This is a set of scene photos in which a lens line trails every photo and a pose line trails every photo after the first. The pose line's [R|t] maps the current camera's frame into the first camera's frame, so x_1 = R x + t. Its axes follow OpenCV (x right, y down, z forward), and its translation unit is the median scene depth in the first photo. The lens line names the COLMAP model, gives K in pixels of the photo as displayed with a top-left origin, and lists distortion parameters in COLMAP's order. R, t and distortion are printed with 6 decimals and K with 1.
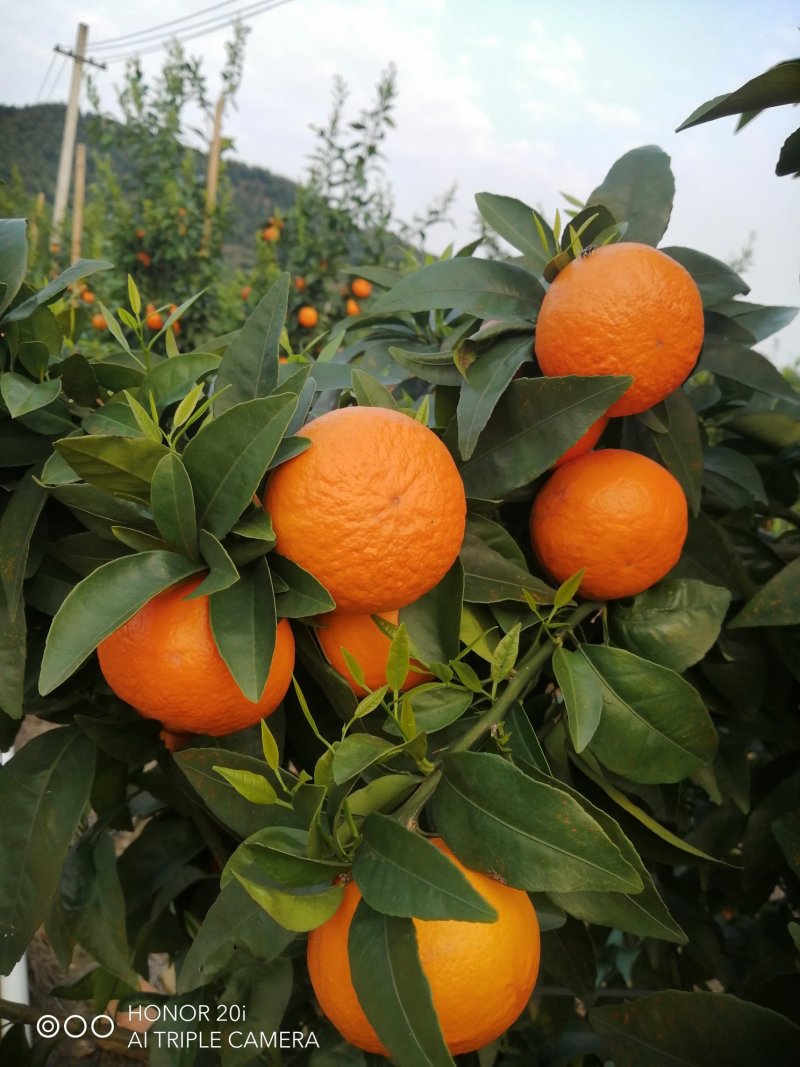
lens RADIAL K [[771.2, 0, 400.6], [0, 771.2, 535.8], [0, 0, 1]] dist [-0.056638, 0.010598]
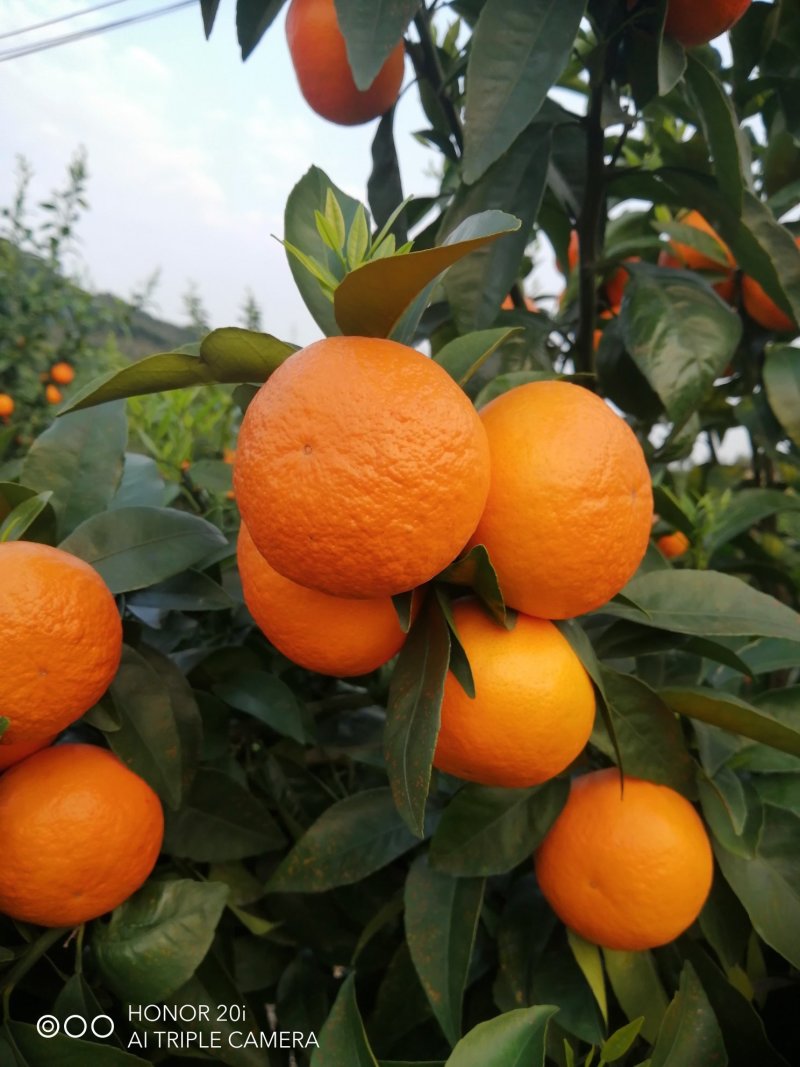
lens RADIAL K [[771.2, 0, 400.1], [0, 771.2, 530.8], [0, 0, 1]] dist [-0.056638, 0.010598]
pose [[0.955004, -0.057211, 0.291022, 0.372098], [0.078889, 0.994872, -0.063299, -0.250952], [-0.285909, 0.083410, 0.954620, 0.064081]]
